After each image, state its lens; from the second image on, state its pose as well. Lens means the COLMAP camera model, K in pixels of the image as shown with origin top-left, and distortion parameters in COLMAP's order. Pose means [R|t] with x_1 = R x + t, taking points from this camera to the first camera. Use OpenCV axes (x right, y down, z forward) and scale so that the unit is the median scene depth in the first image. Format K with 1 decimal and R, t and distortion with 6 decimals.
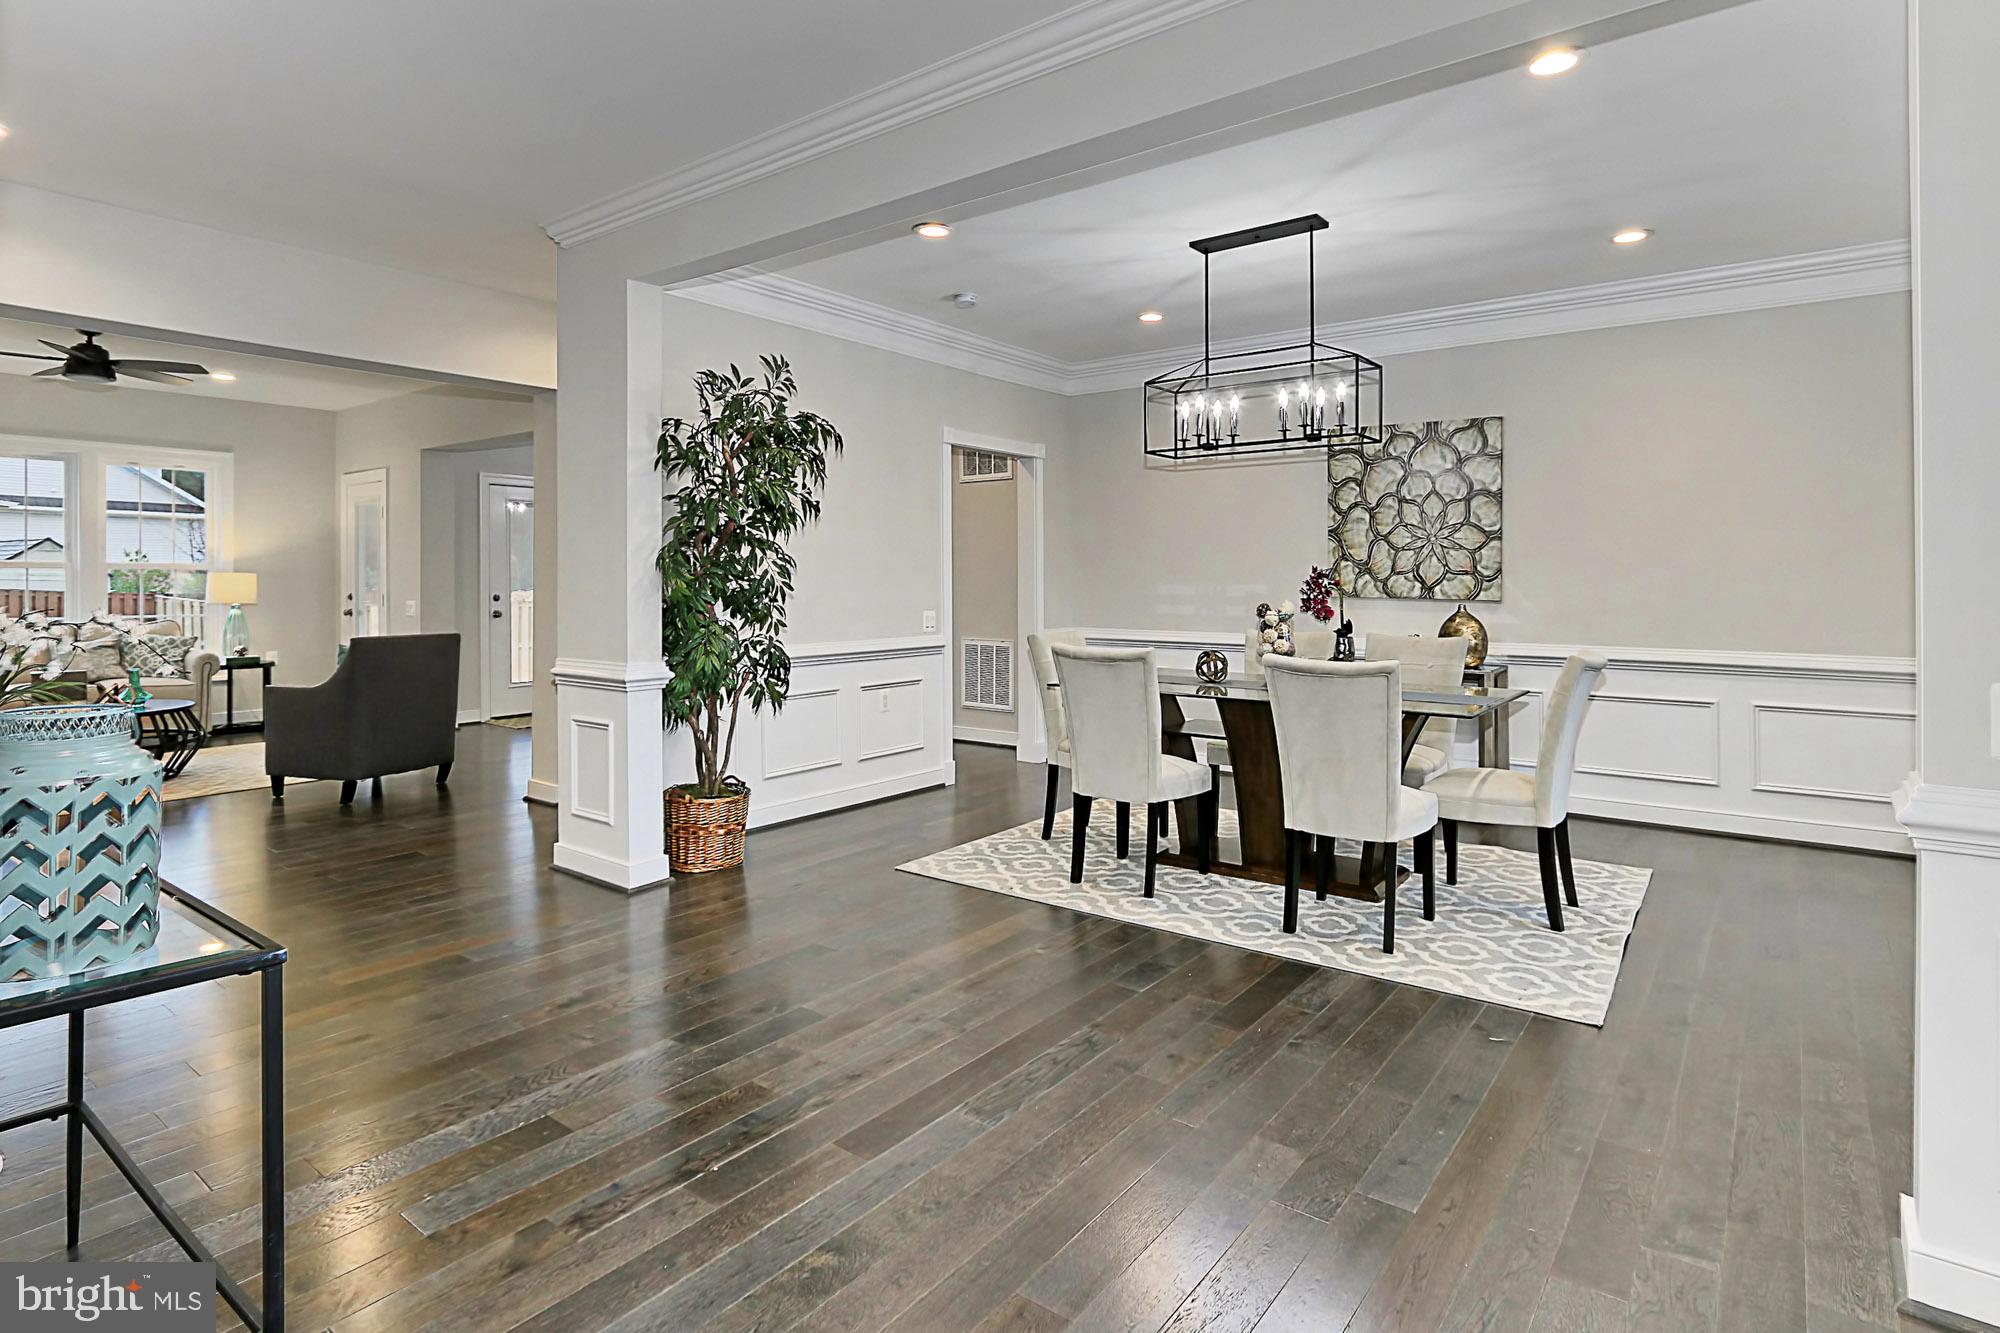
lens RADIAL K [[1043.5, 0, 980.8], [0, 1043.5, 573.9], [0, 0, 1]] dist [0.003710, 0.000671]
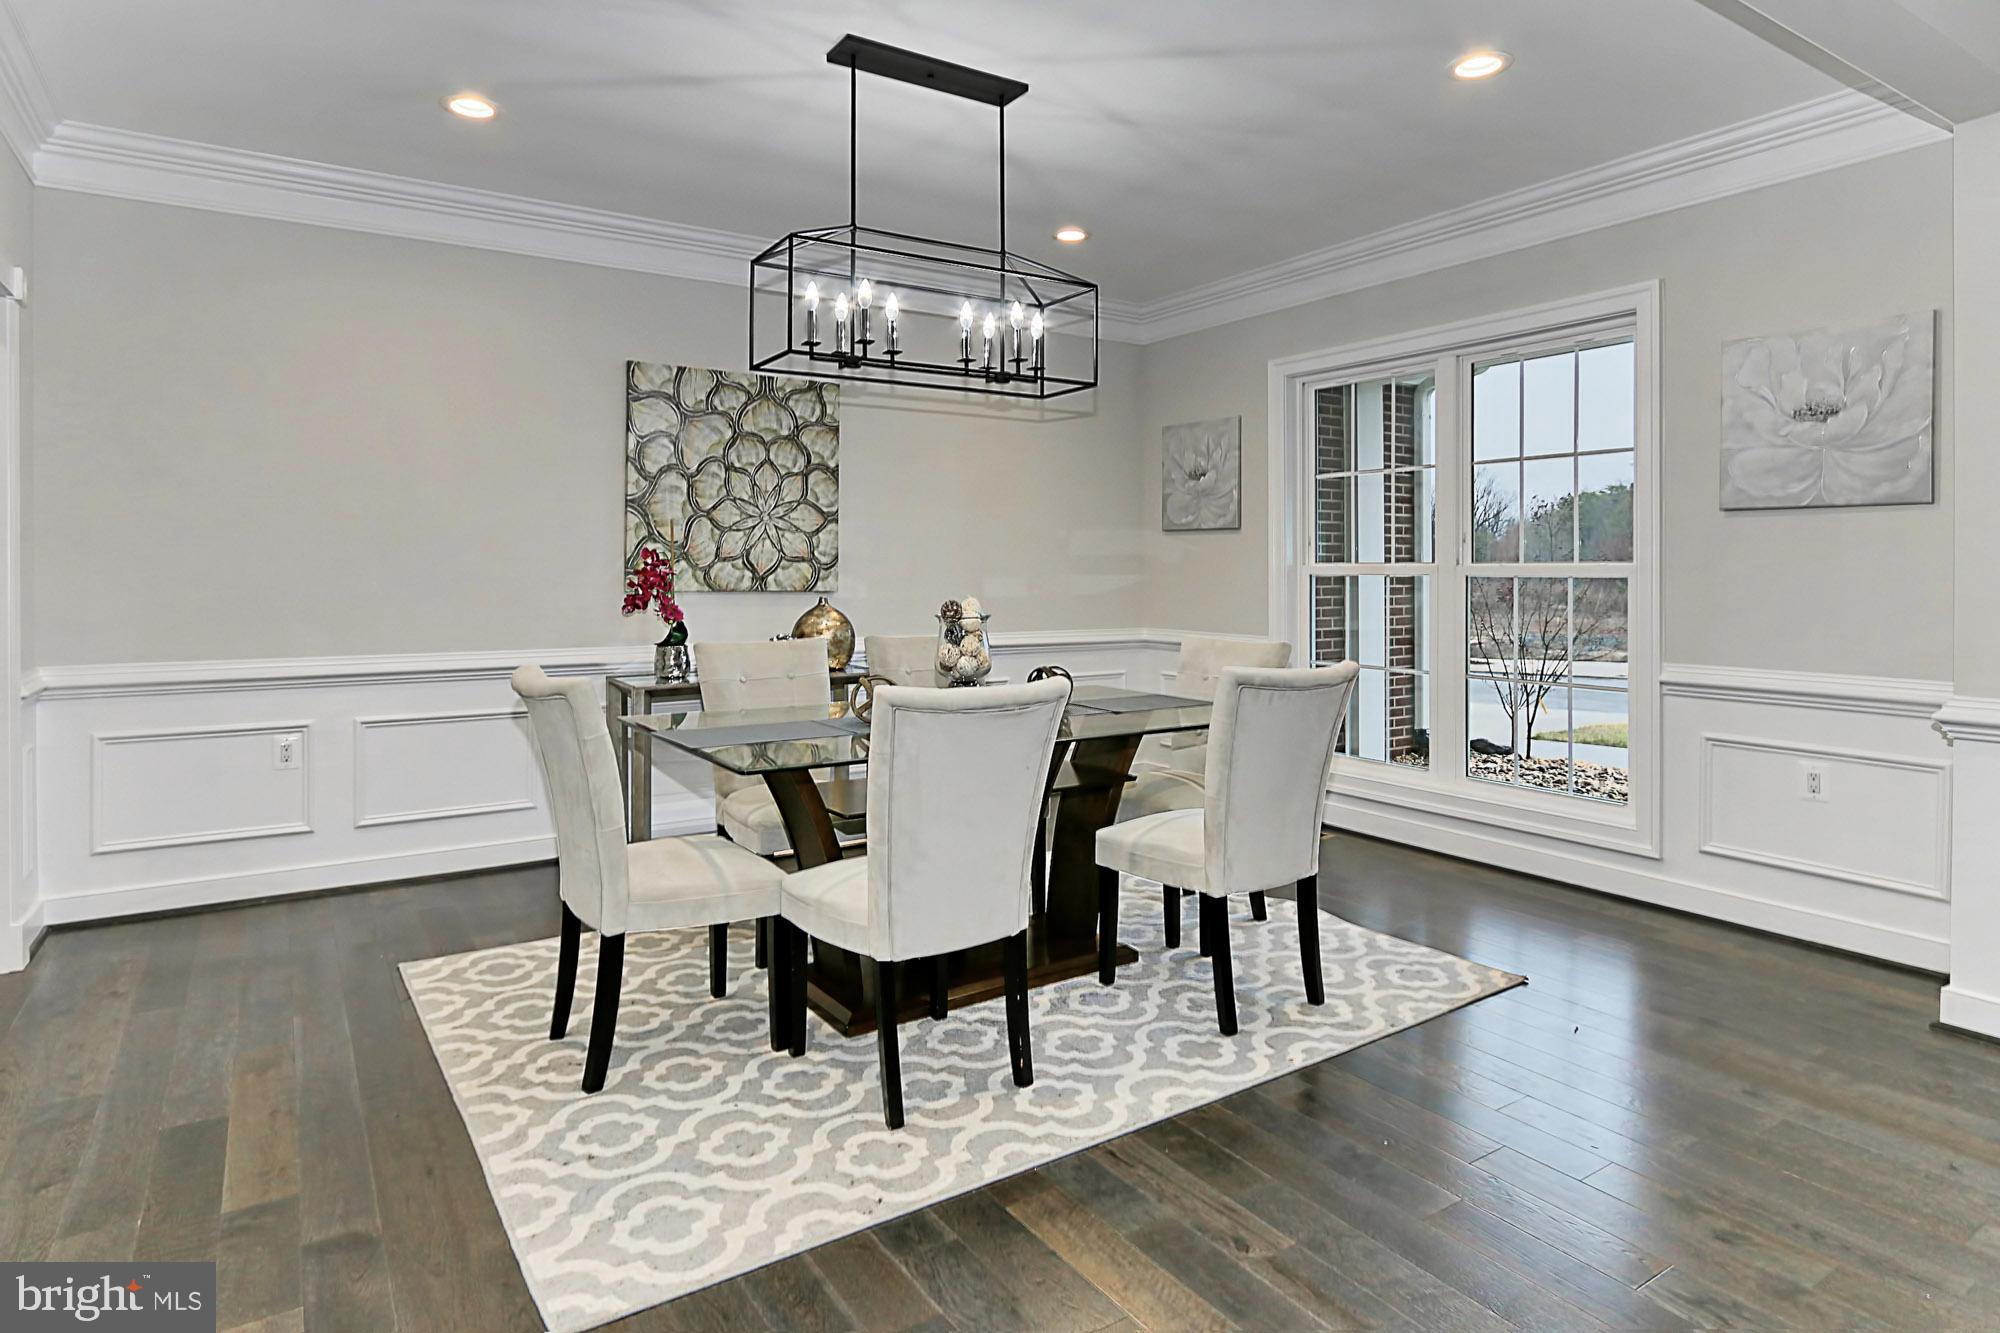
lens RADIAL K [[1105.3, 0, 992.3], [0, 1105.3, 583.9], [0, 0, 1]] dist [-0.001370, -0.000258]
pose [[0.334995, -0.004817, 0.942208, -0.438002], [-0.001413, 0.999983, 0.005615, 0.017533], [-0.942219, -0.003212, 0.334982, 0.717305]]
